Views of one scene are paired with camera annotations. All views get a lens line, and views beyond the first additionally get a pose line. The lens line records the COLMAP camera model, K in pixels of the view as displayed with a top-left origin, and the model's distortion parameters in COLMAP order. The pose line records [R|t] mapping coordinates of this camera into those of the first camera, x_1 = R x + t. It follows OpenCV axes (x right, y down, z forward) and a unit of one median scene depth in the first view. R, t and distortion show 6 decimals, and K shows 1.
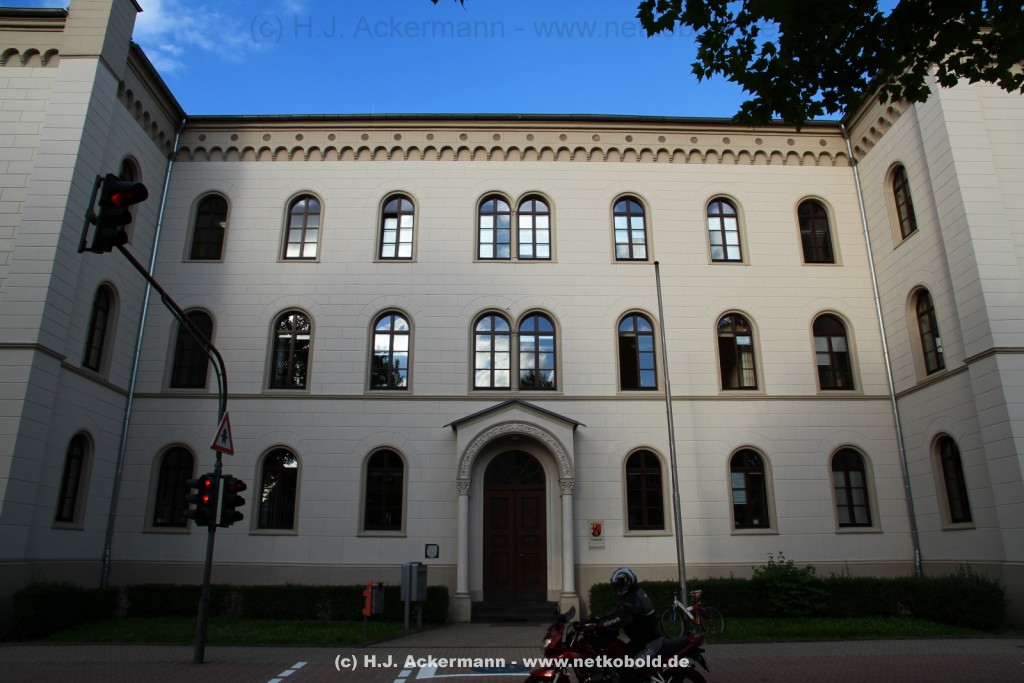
lens RADIAL K [[753.2, 0, 513.2], [0, 753.2, 306.3], [0, 0, 1]] dist [-0.117196, 0.120112]
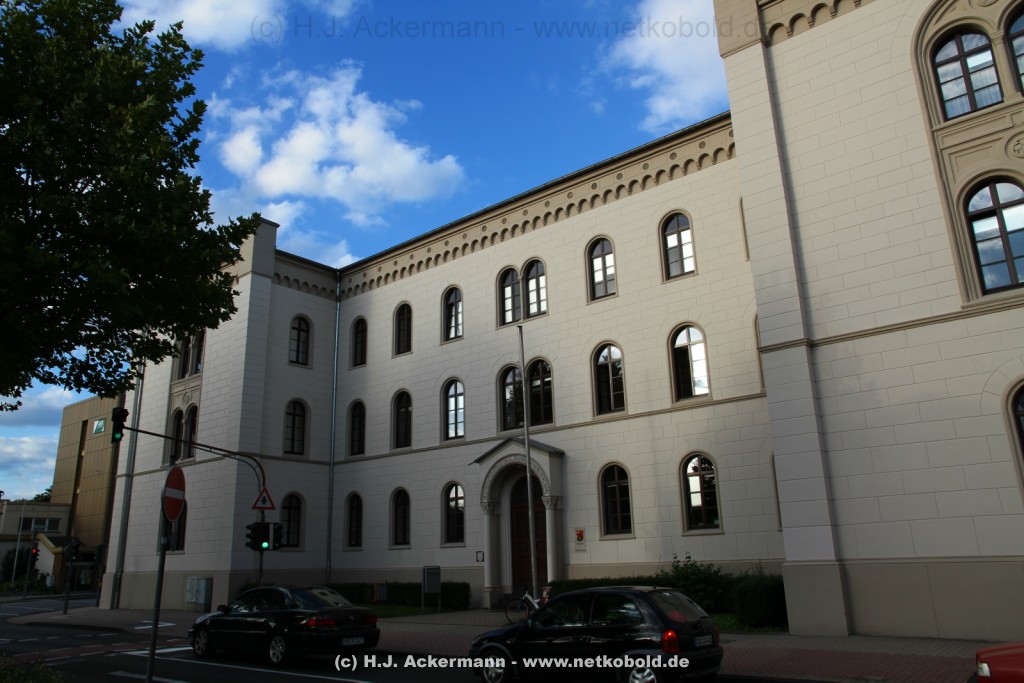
lens RADIAL K [[766.4, 0, 512.0], [0, 766.4, 341.5], [0, 0, 1]] dist [-0.110262, 0.129126]
pose [[0.756187, -0.200174, -0.622986, 0.761297], [0.234421, 0.971741, -0.027691, 0.003110], [0.610924, -0.125101, 0.781743, 0.010726]]
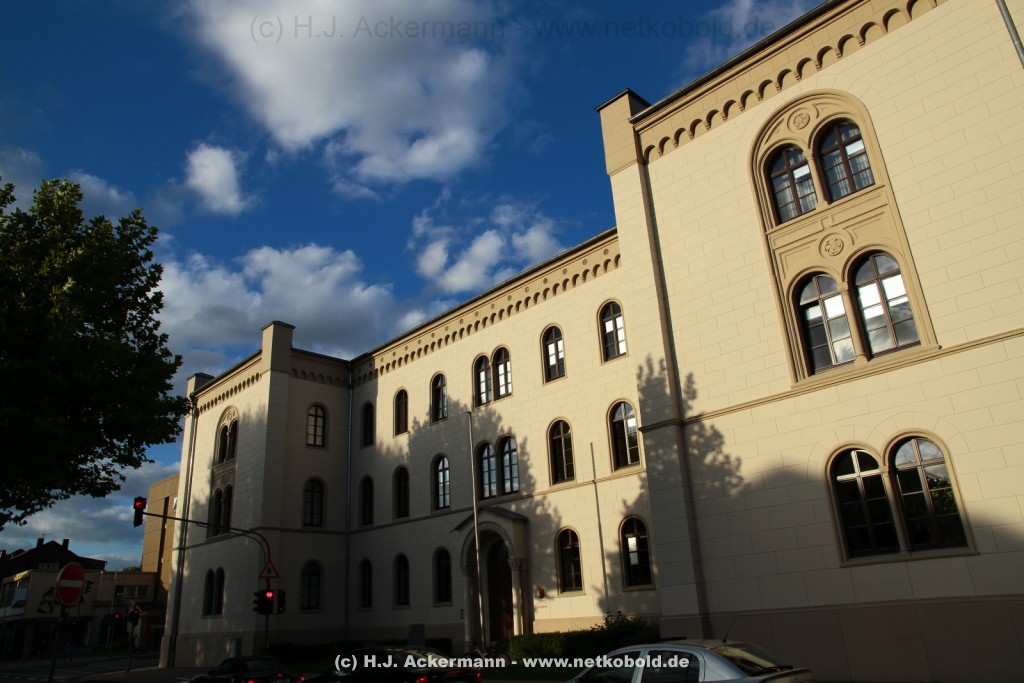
lens RADIAL K [[724.5, 0, 512.0], [0, 724.5, 341.5], [0, 0, 1]] dist [-0.117668, 0.102536]
pose [[0.682367, -0.295674, -0.668544, 0.955128], [0.284974, 0.949789, -0.129193, 0.016515], [0.673175, -0.102361, 0.732365, 0.055866]]
